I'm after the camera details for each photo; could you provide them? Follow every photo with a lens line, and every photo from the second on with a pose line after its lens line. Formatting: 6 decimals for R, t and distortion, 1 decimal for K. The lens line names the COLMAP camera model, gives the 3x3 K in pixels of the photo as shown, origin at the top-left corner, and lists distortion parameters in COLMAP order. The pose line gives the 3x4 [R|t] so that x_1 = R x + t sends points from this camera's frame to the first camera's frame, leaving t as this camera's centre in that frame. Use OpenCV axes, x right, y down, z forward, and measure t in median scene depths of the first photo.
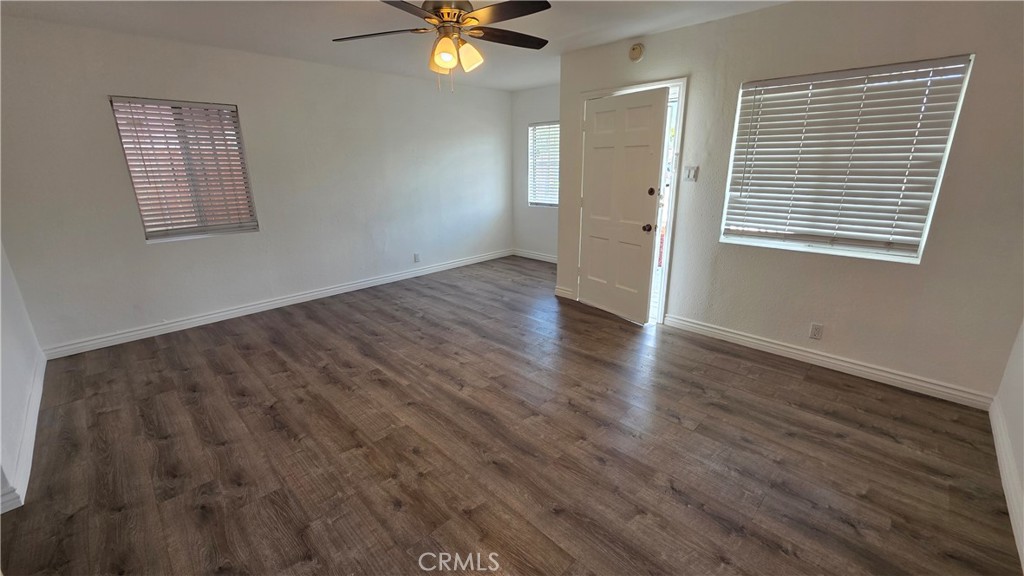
lens RADIAL K [[412.5, 0, 515.0], [0, 412.5, 283.1], [0, 0, 1]] dist [0.003101, -0.000499]
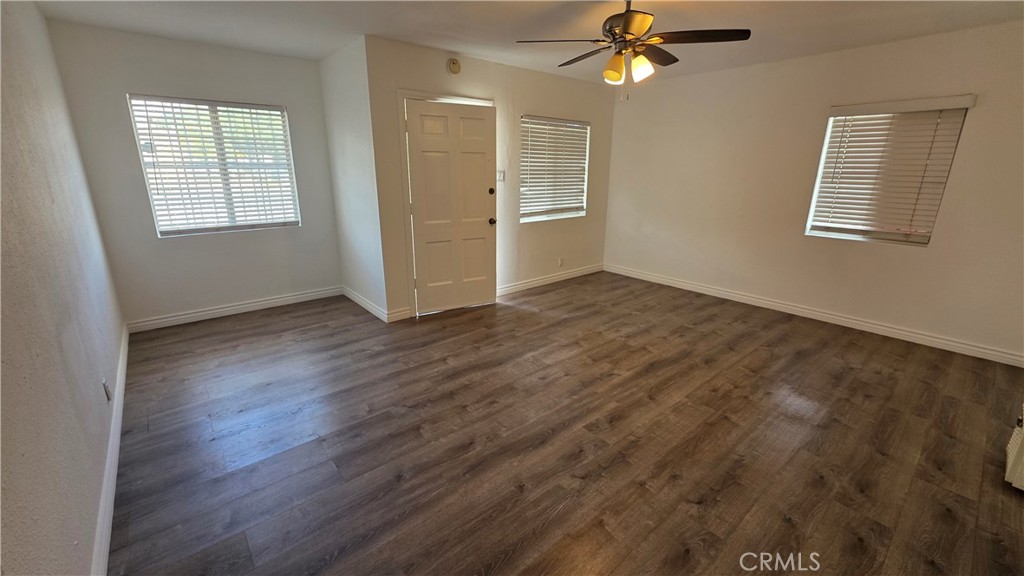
lens RADIAL K [[412.5, 0, 513.7], [0, 412.5, 281.1], [0, 0, 1]] dist [0.003101, -0.000499]
pose [[0.085809, -0.258744, 0.962127, -0.959412], [0.270099, 0.935566, 0.227512, -0.249193], [-0.959001, 0.240347, 0.150166, 0.878575]]
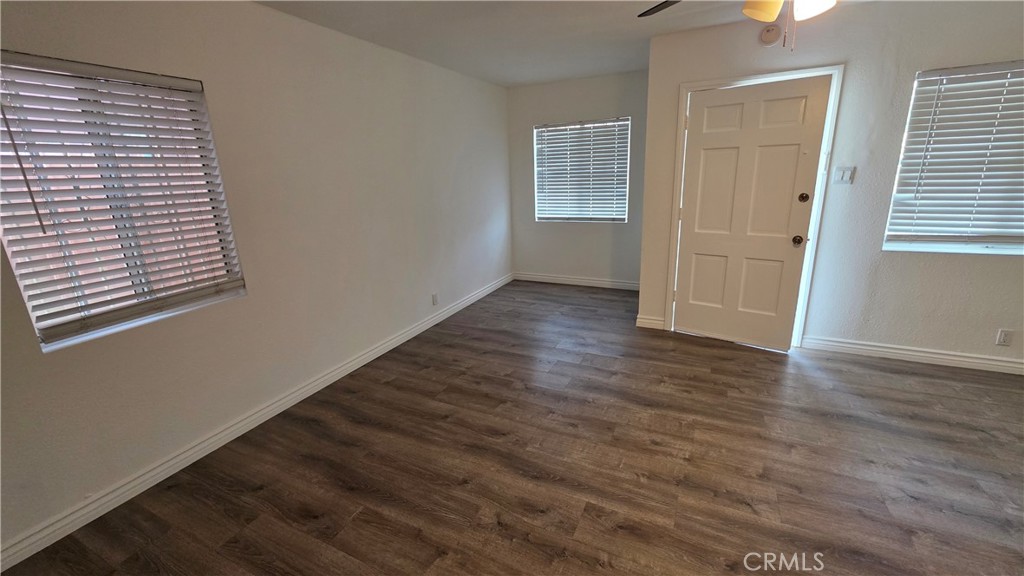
lens RADIAL K [[412.5, 0, 511.4], [0, 412.5, 281.1], [0, 0, 1]] dist [0.003101, -0.000499]
pose [[0.947795, -0.107300, 0.300284, -0.551168], [0.115501, 0.993261, -0.009638, -0.119994], [-0.297226, 0.043818, 0.953801, 0.401781]]
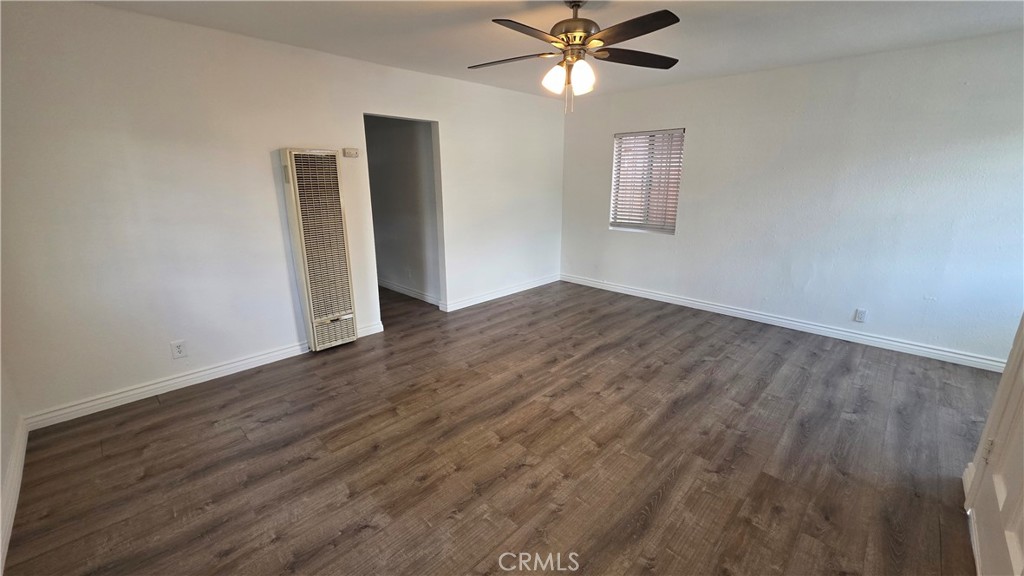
lens RADIAL K [[412.5, 0, 511.8], [0, 412.5, 283.4], [0, 0, 1]] dist [0.003101, -0.000499]
pose [[0.005154, 0.262581, -0.964896, 0.674335], [-0.277520, 0.927382, 0.250890, -0.206343], [0.960706, 0.266485, 0.077651, 0.642534]]
